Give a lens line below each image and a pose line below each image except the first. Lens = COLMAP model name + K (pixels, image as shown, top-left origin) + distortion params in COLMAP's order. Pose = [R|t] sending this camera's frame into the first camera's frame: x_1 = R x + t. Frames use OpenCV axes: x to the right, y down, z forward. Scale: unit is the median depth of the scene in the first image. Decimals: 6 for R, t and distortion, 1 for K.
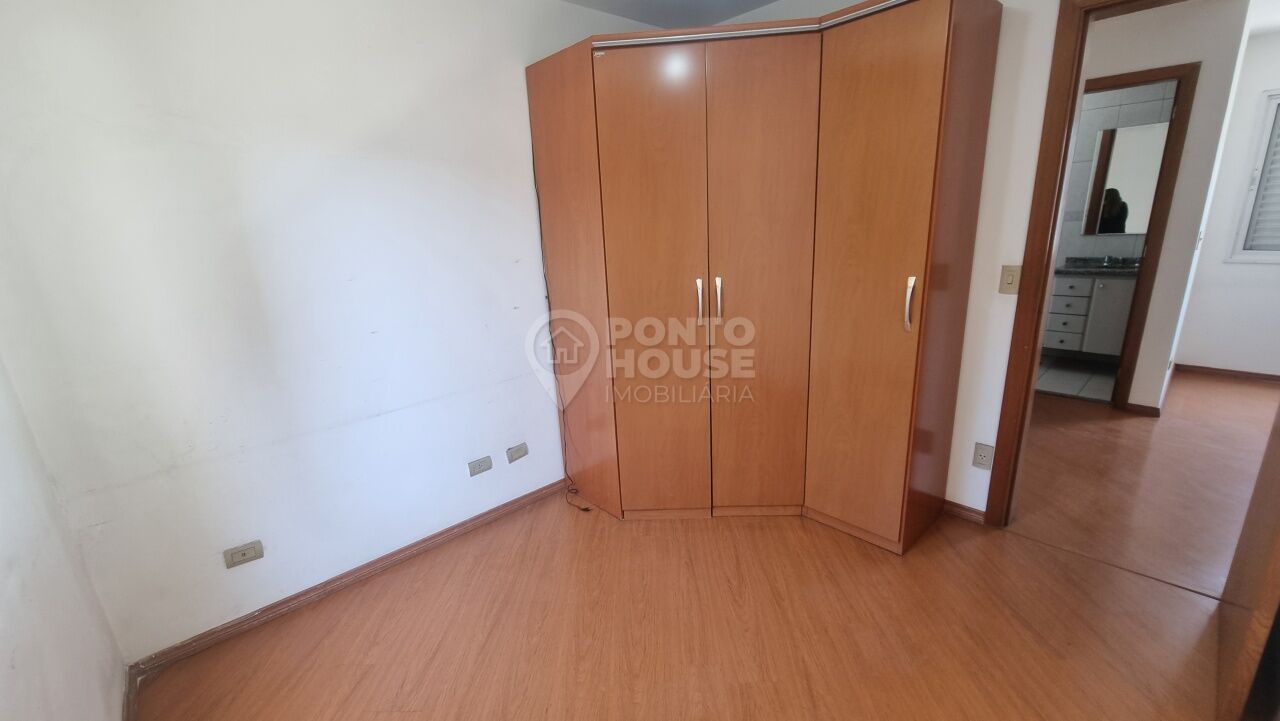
lens RADIAL K [[528.9, 0, 631.0], [0, 528.9, 367.8], [0, 0, 1]] dist [-0.003392, -0.000419]
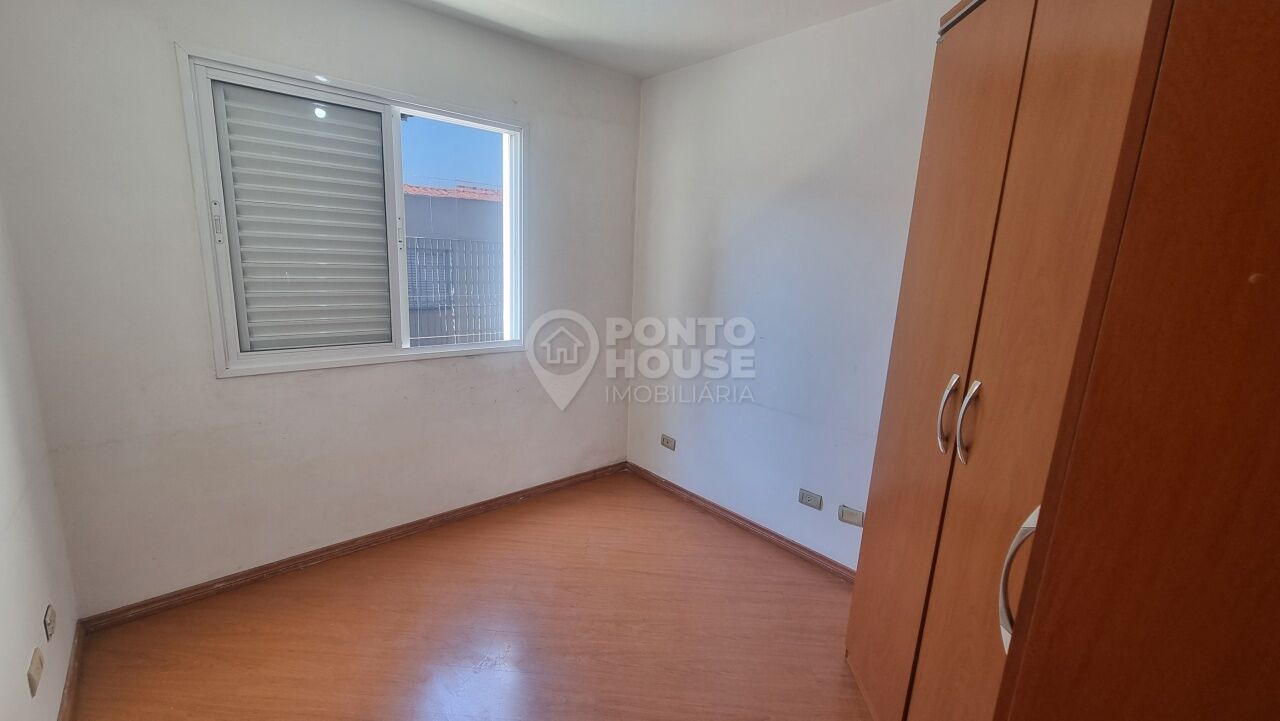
lens RADIAL K [[528.9, 0, 631.0], [0, 528.9, 367.8], [0, 0, 1]] dist [-0.003392, -0.000419]
pose [[-0.015383, 0.263082, -0.964651, 0.804259], [-0.316897, 0.913746, 0.254253, -0.243273], [0.948335, 0.309606, 0.069314, 0.713115]]
